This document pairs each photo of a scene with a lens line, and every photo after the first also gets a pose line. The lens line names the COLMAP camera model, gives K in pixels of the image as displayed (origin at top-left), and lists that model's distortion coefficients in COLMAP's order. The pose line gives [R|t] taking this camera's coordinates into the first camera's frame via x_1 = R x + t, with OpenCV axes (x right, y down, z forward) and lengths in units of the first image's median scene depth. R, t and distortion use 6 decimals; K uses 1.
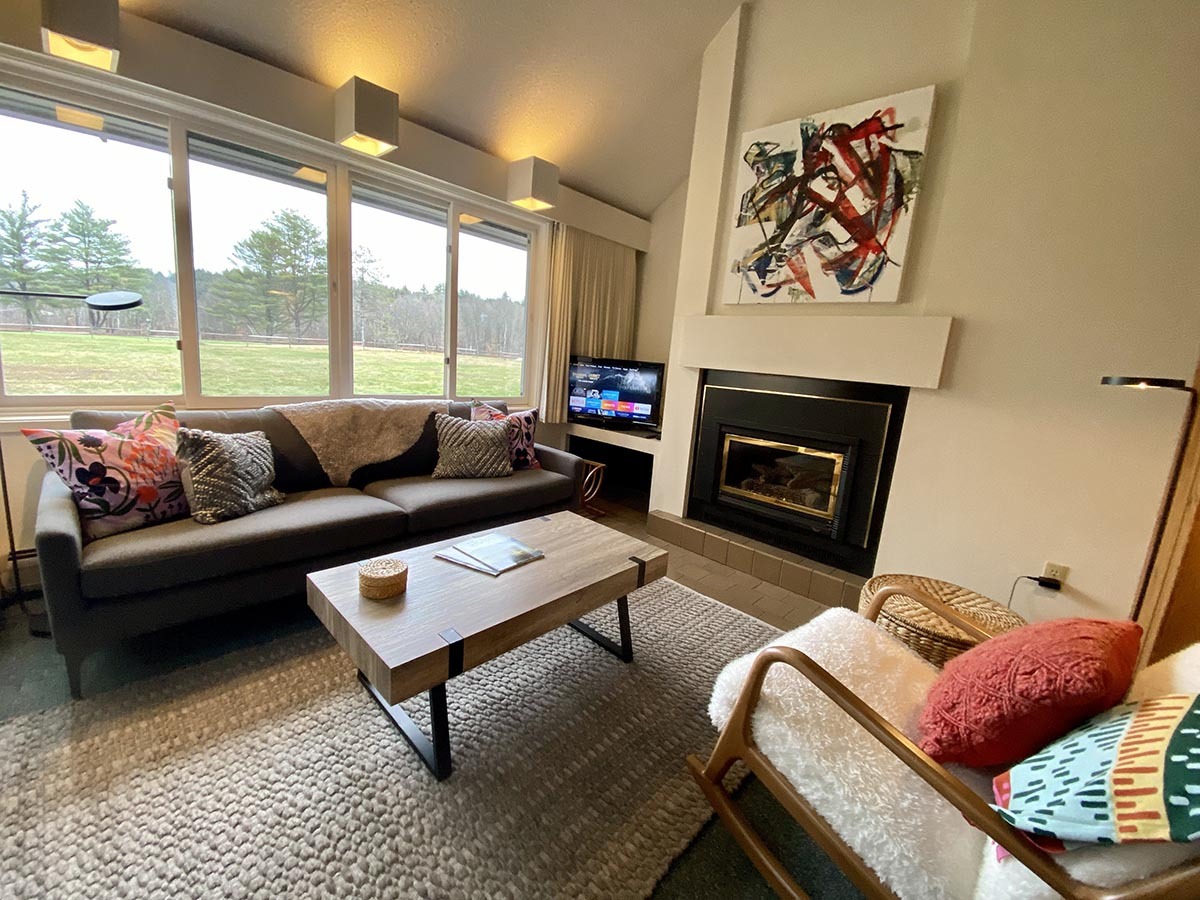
lens RADIAL K [[478.3, 0, 642.0], [0, 478.3, 454.9], [0, 0, 1]] dist [-0.003242, -0.006761]
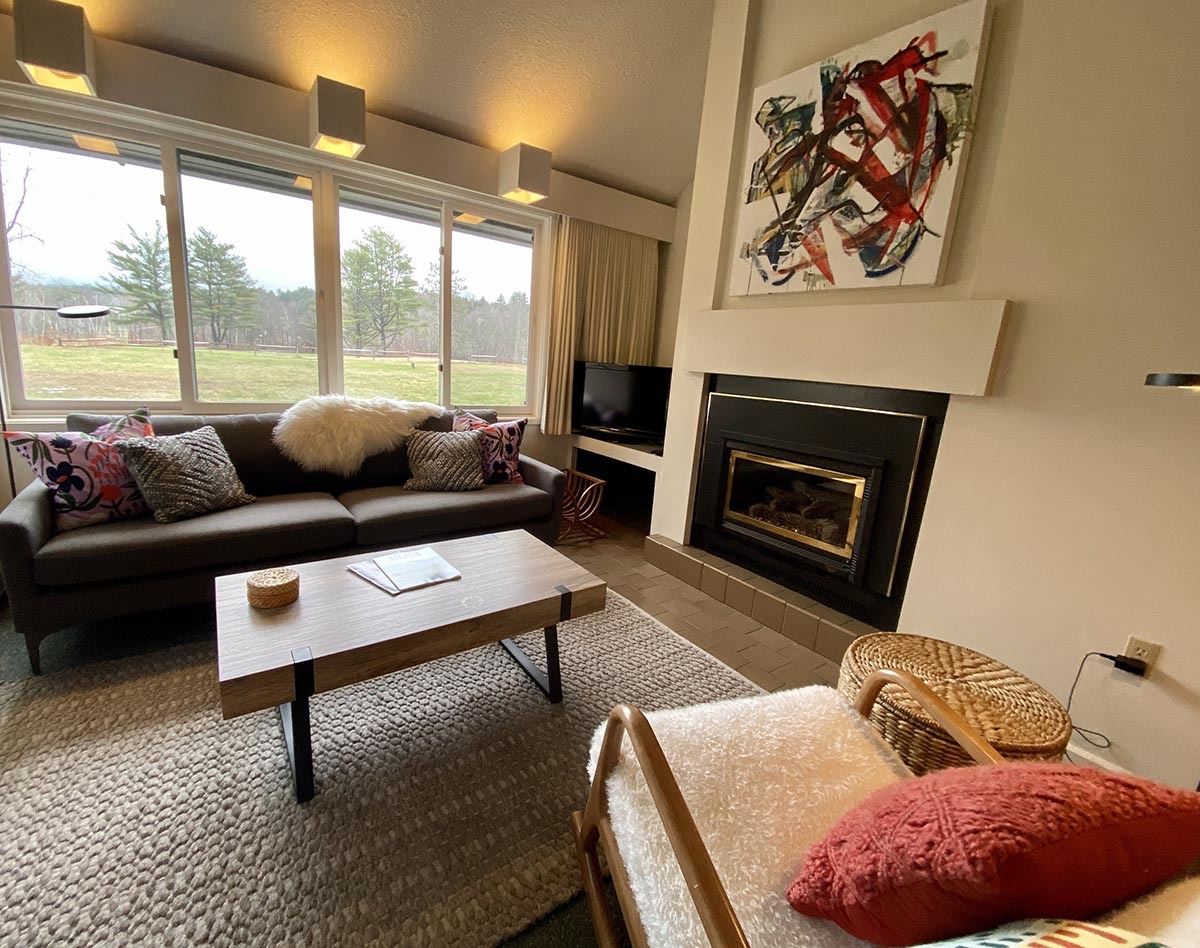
lens RADIAL K [[514.3, 0, 614.1], [0, 514.3, 481.8], [0, 0, 1]] dist [-0.009422, -0.004884]
pose [[0.977234, 0.035467, -0.209179, 0.211837], [-0.031284, 0.999239, 0.023277, -0.002758], [0.209845, -0.016204, 0.977600, 0.076655]]
